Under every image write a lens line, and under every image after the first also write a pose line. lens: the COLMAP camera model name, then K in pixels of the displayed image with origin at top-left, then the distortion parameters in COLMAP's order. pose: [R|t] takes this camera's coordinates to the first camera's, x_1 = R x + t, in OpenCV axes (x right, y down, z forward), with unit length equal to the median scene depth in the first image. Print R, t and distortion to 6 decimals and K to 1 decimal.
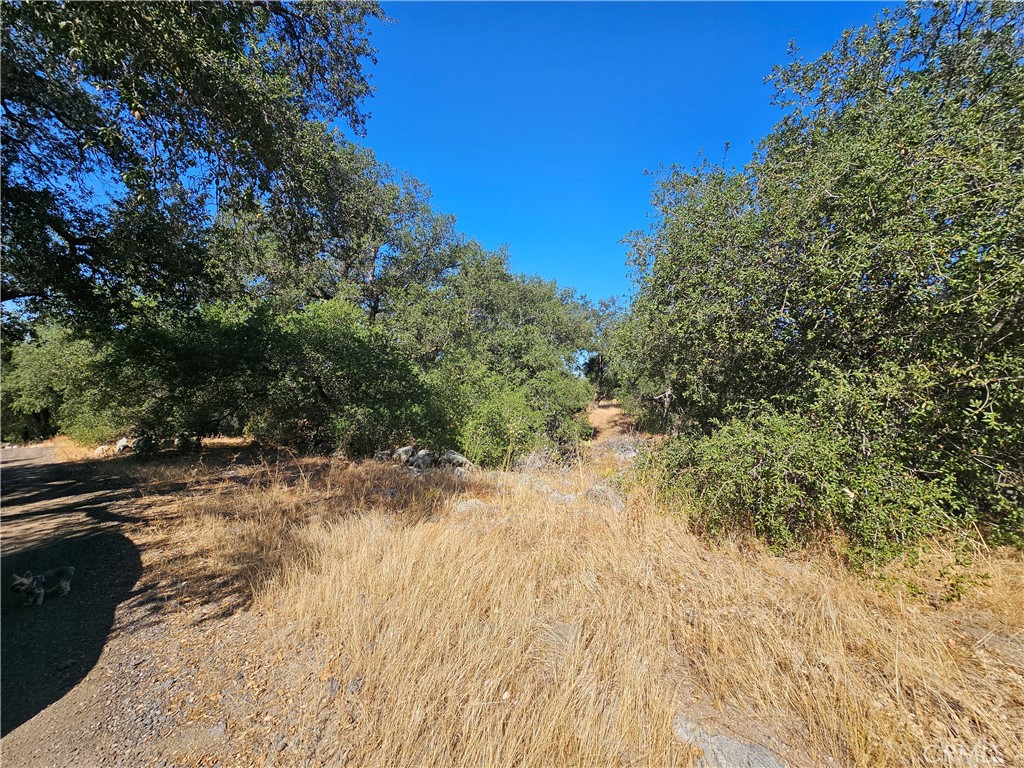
lens RADIAL K [[413.5, 0, 509.2], [0, 413.5, 383.0], [0, 0, 1]] dist [-0.000916, 0.000038]
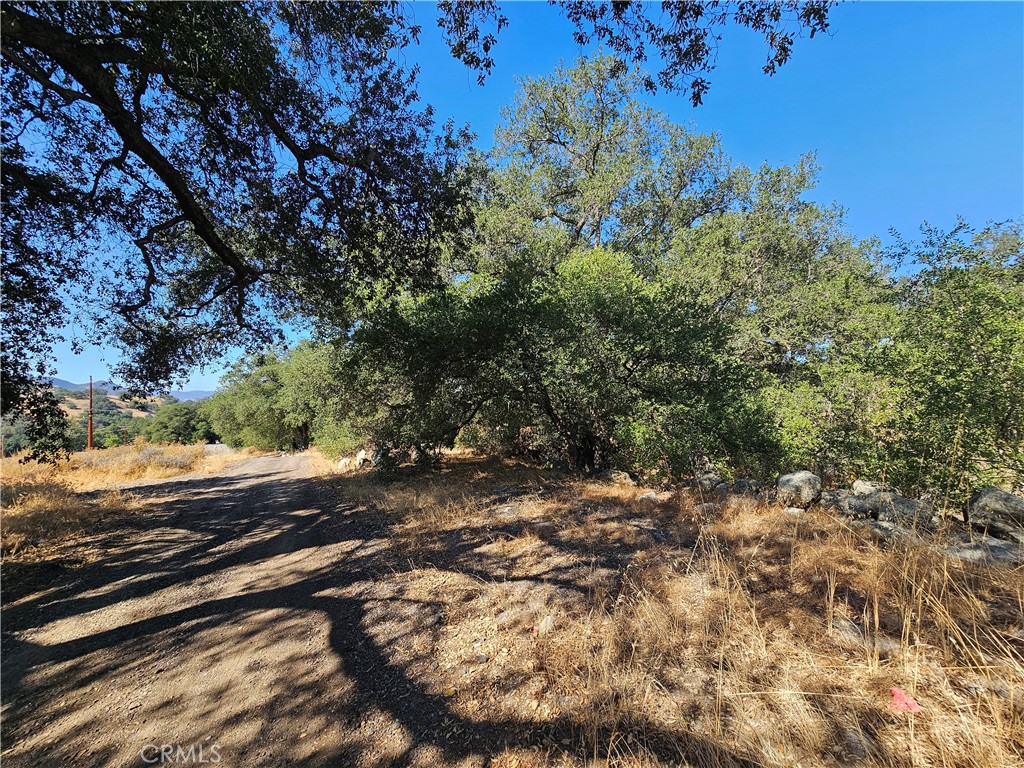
lens RADIAL K [[413.5, 0, 514.0], [0, 413.5, 385.5], [0, 0, 1]] dist [-0.000916, 0.000038]
pose [[0.926998, -0.054460, -0.371091, -0.292798], [0.049350, 0.998511, -0.023261, 0.030136], [0.371806, 0.003249, 0.928305, 0.292899]]
